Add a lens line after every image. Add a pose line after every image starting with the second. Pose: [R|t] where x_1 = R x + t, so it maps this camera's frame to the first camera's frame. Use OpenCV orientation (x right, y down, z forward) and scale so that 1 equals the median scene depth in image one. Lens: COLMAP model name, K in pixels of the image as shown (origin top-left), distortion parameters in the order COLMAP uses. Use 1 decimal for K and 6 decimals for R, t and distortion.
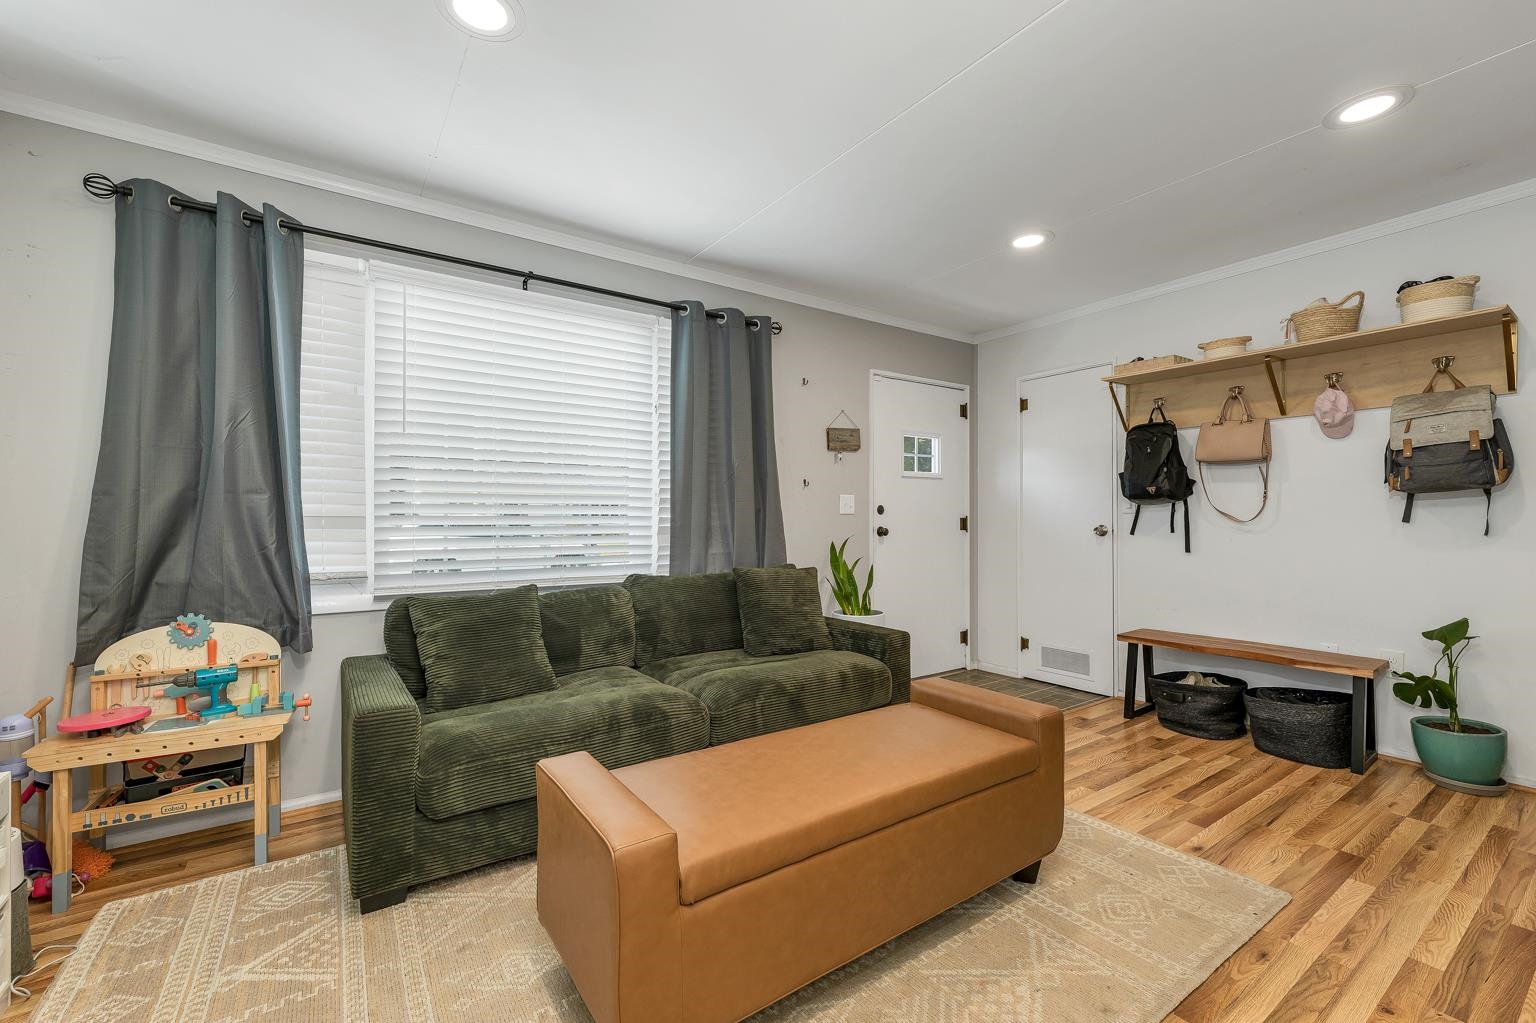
lens RADIAL K [[650.7, 0, 769.4], [0, 650.7, 516.1], [0, 0, 1]] dist [0.000439, 0.000016]
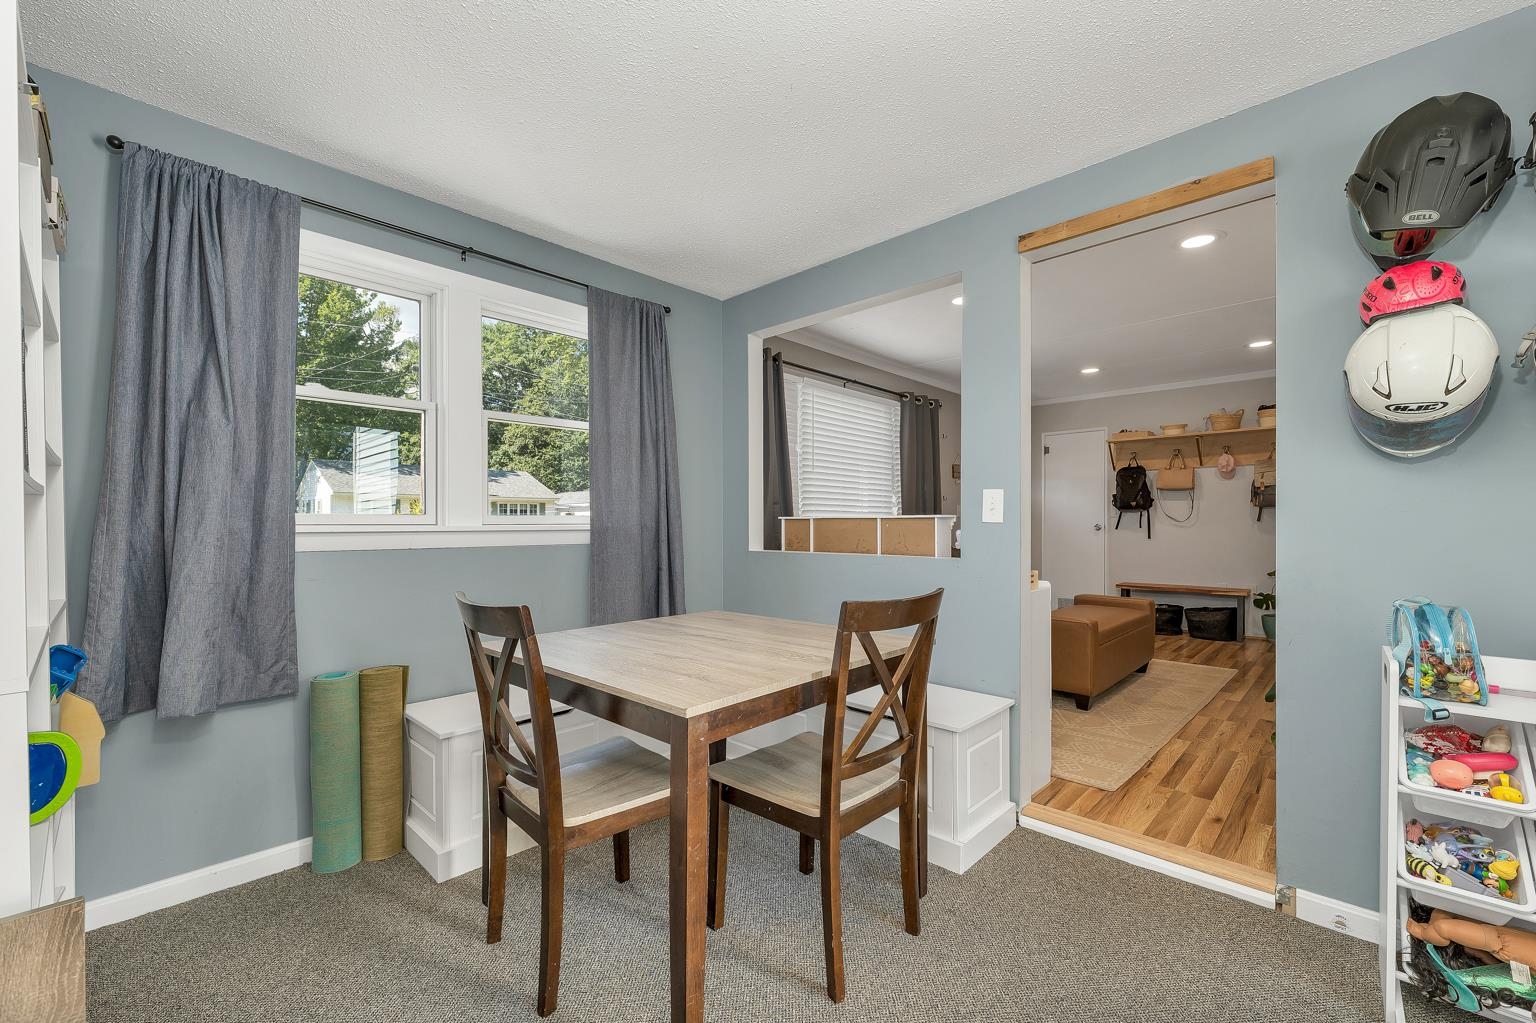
lens RADIAL K [[637.0, 0, 768.5], [0, 637.0, 528.9], [0, 0, 1]] dist [0.000091, 0.000030]
pose [[0.980052, 0.001698, 0.198735, -0.826934], [-0.003756, 0.999943, 0.009976, 0.016253], [-0.198706, -0.010524, 0.980003, -0.585153]]
